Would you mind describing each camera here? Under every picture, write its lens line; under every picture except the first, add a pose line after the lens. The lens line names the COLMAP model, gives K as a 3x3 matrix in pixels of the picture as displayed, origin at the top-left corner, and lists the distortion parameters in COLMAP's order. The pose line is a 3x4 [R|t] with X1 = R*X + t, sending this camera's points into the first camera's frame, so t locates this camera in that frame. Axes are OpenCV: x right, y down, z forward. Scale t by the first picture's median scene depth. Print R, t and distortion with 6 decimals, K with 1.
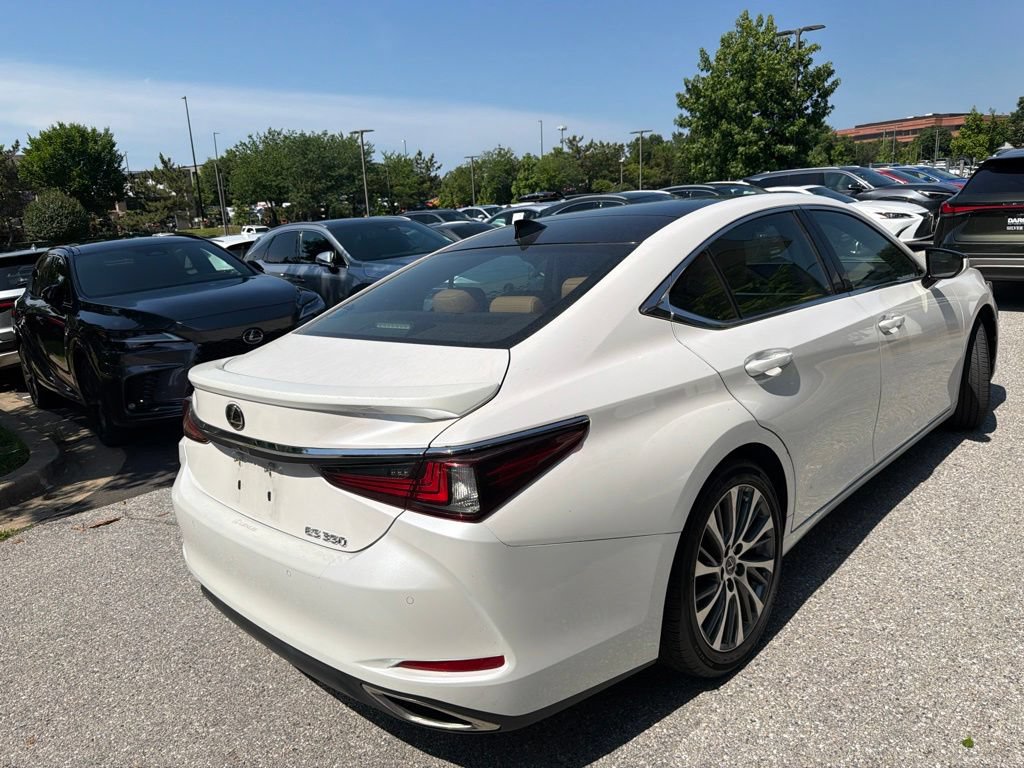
lens RADIAL K [[736.1, 0, 517.0], [0, 736.1, 373.1], [0, 0, 1]] dist [0.035416, -0.049705]
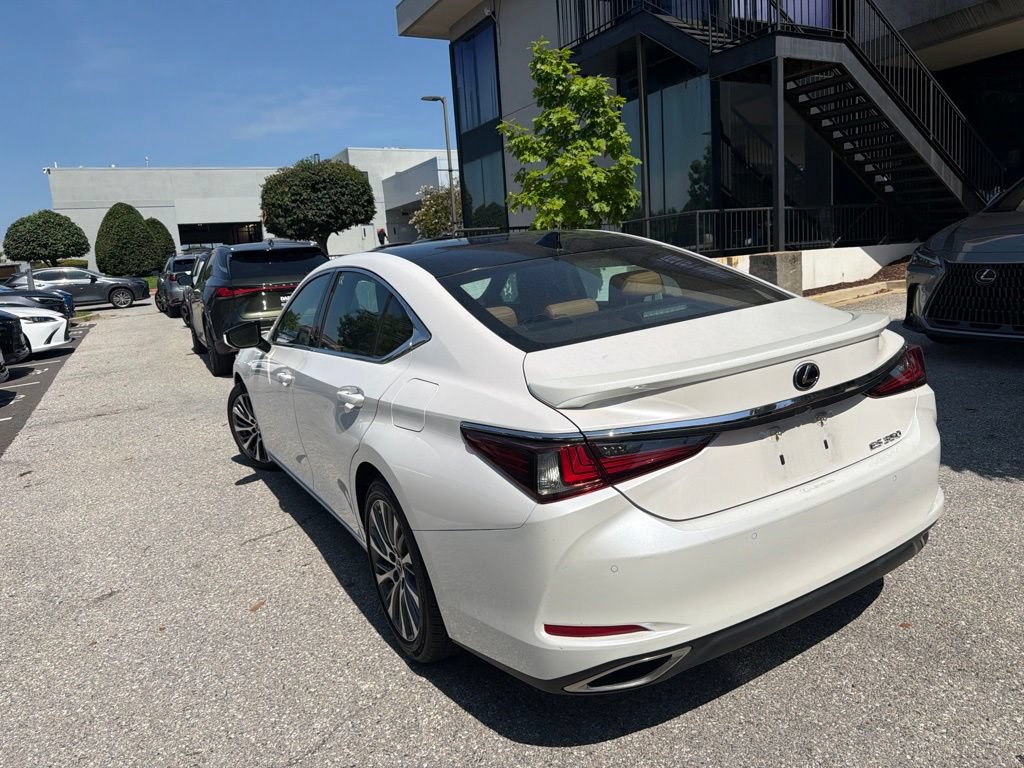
lens RADIAL K [[736.1, 0, 517.0], [0, 736.1, 373.1], [0, 0, 1]] dist [0.035416, -0.049705]
pose [[0.289856, -0.118098, 0.949756, -0.930651], [0.272956, 0.961344, 0.036235, -0.058288], [-0.917321, 0.248739, 0.310887, 0.669216]]
